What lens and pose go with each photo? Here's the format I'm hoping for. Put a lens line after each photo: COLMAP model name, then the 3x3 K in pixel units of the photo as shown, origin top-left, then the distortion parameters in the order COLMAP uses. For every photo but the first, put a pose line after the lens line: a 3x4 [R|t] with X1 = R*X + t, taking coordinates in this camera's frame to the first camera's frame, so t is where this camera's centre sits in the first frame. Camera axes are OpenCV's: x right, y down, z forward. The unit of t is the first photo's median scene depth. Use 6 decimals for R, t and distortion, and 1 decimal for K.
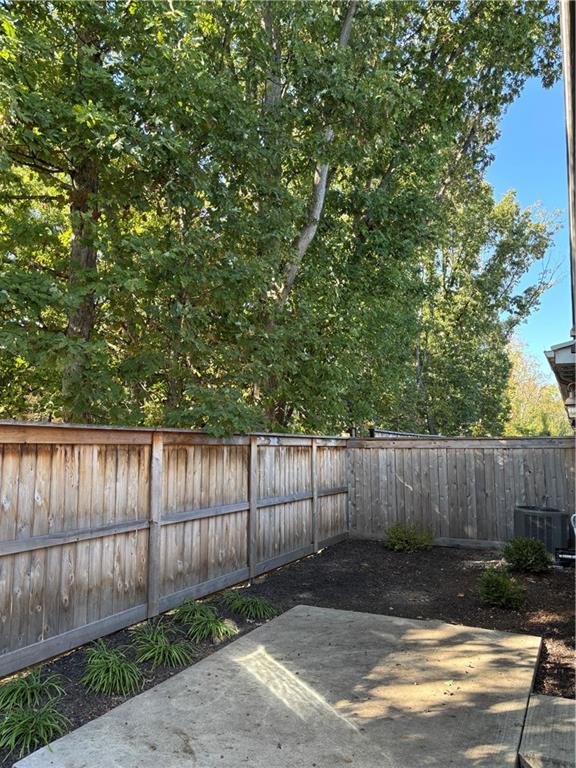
lens RADIAL K [[573.8, 0, 287.1], [0, 573.8, 376.1], [0, 0, 1]] dist [0.034153, -0.019802]
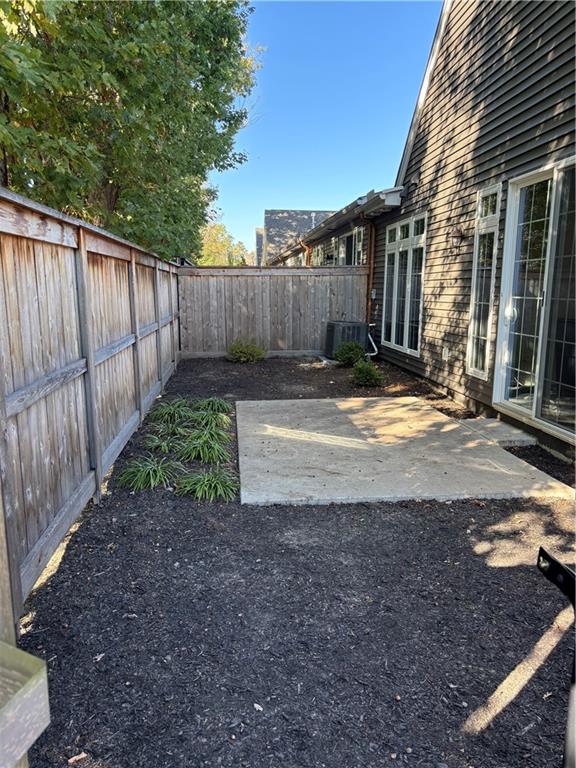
lens RADIAL K [[573.8, 0, 286.9], [0, 573.8, 391.2], [0, 0, 1]] dist [0.034153, -0.019802]
pose [[0.838012, -0.097896, 0.536798, -0.709559], [-0.065209, 0.958756, 0.276648, 0.057598], [-0.541741, -0.266839, 0.797066, 0.007373]]
